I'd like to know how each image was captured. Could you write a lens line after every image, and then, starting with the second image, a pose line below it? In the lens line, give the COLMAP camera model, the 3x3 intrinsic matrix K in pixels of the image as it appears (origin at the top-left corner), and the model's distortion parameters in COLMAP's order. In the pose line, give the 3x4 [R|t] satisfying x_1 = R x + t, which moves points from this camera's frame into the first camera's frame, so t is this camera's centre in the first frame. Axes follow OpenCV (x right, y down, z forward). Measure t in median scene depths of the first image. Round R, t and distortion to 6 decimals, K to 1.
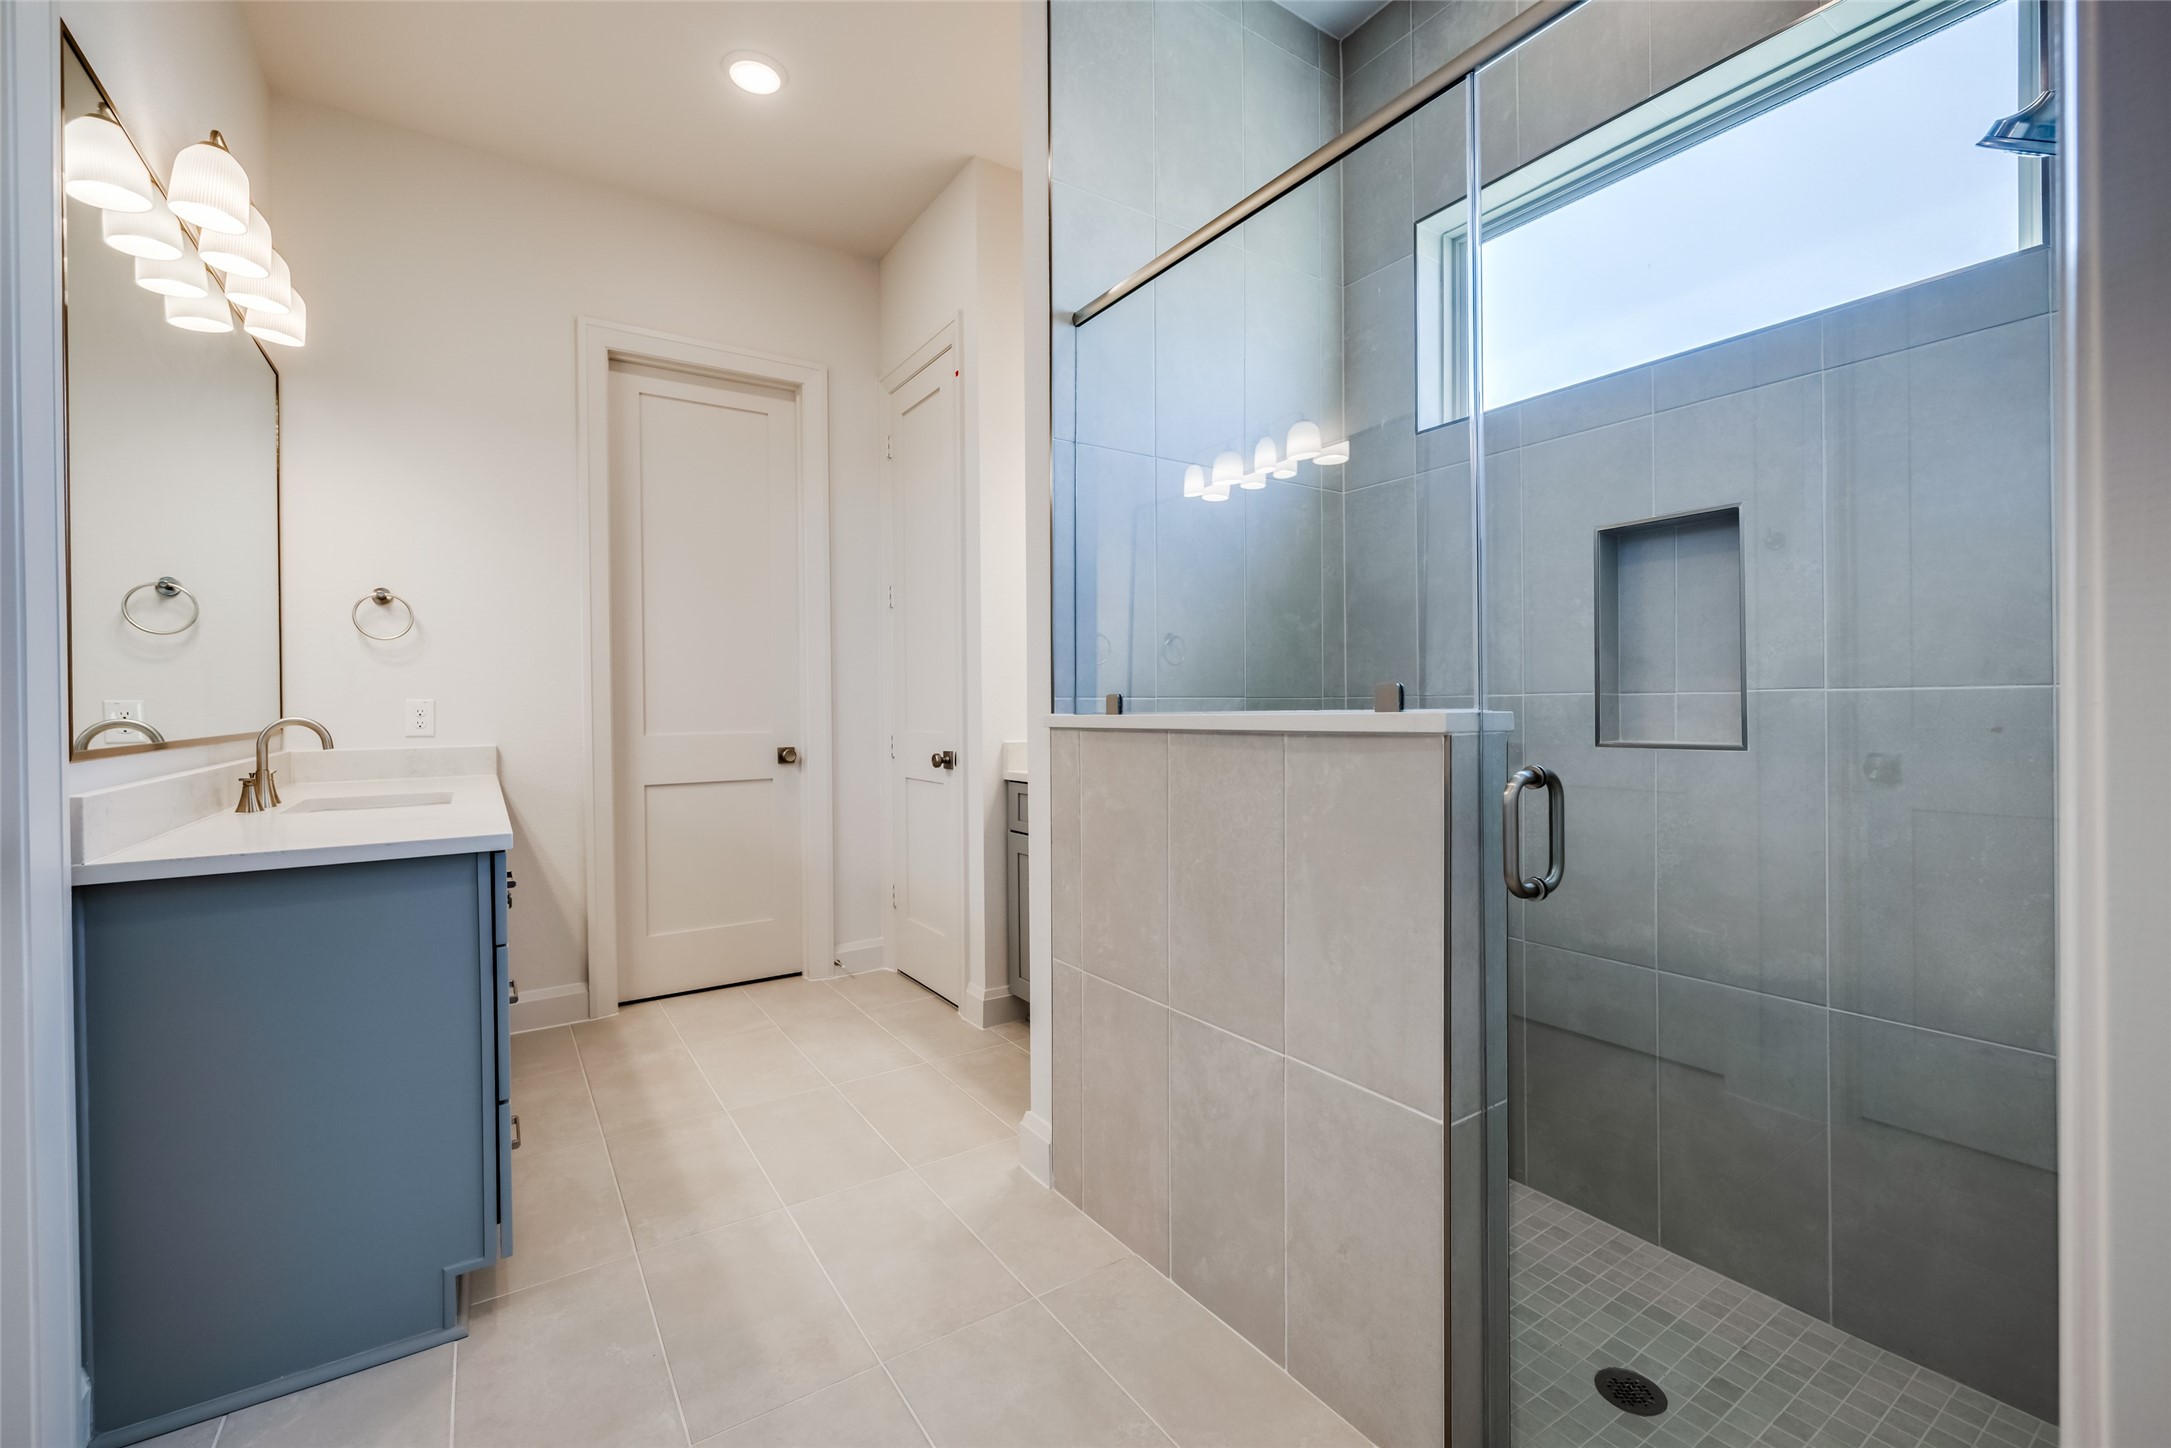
lens RADIAL K [[902.6, 0, 1103.7], [0, 902.6, 712.0], [0, 0, 1]] dist [-0.002800, 0.000532]
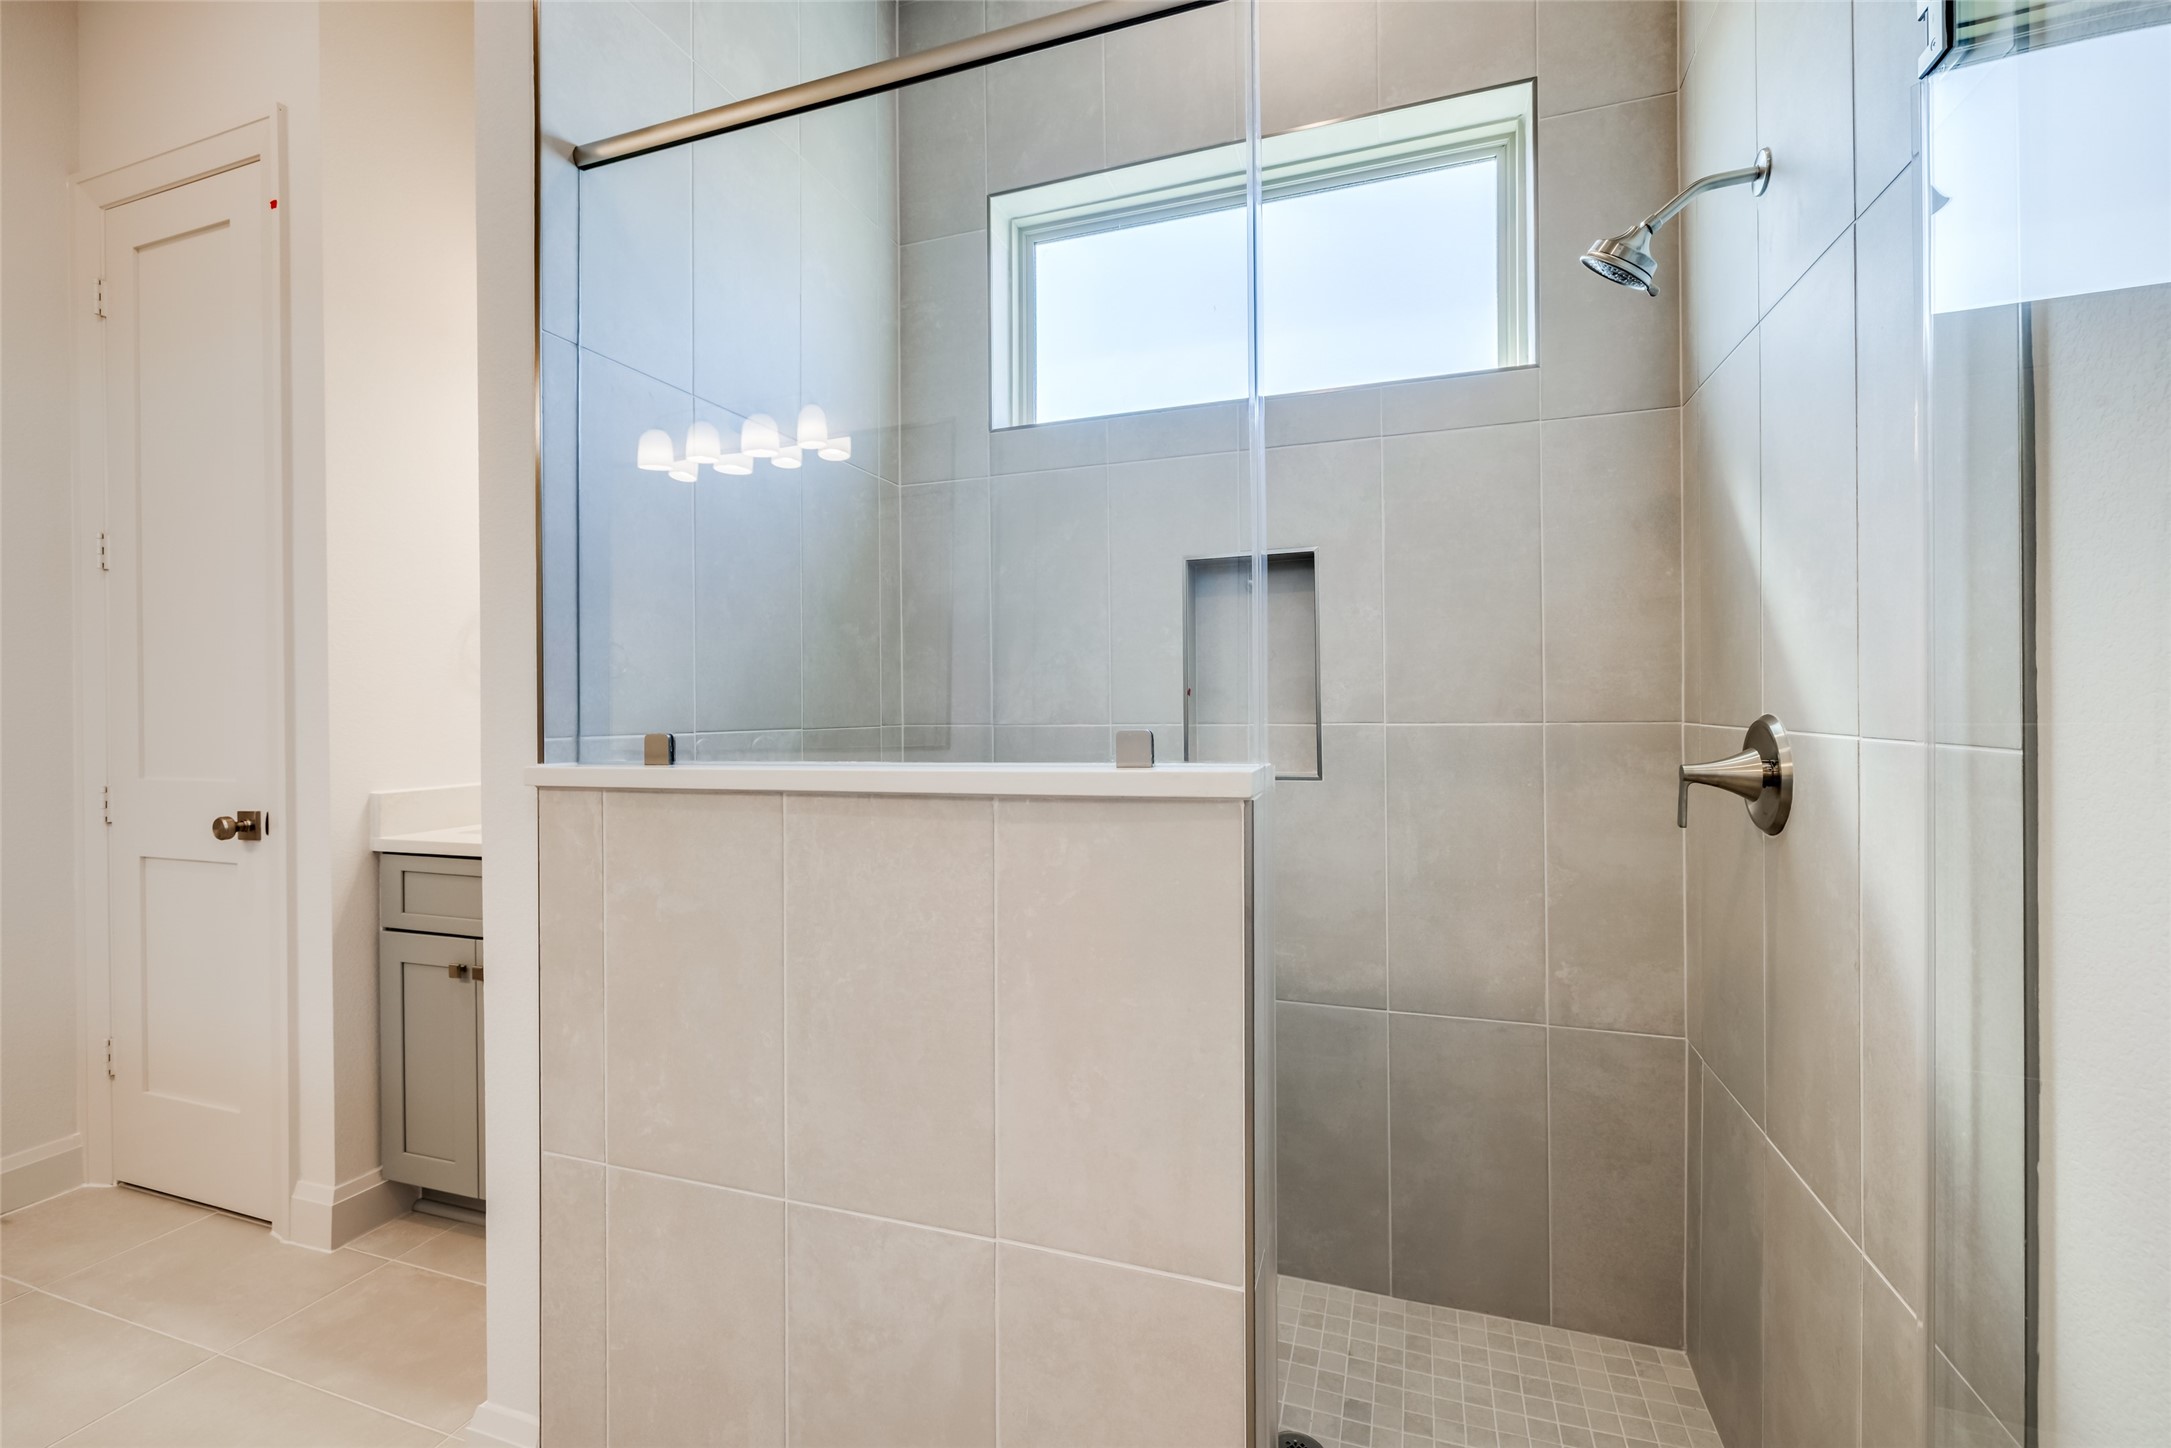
lens RADIAL K [[902.6, 0, 1096.7], [0, 902.6, 711.4], [0, 0, 1]] dist [-0.002800, 0.000532]
pose [[0.803328, 0.000150, 0.595537, -0.125335], [0.005007, 0.999963, -0.007006, -0.029823], [-0.595516, 0.008611, 0.803297, 0.273040]]
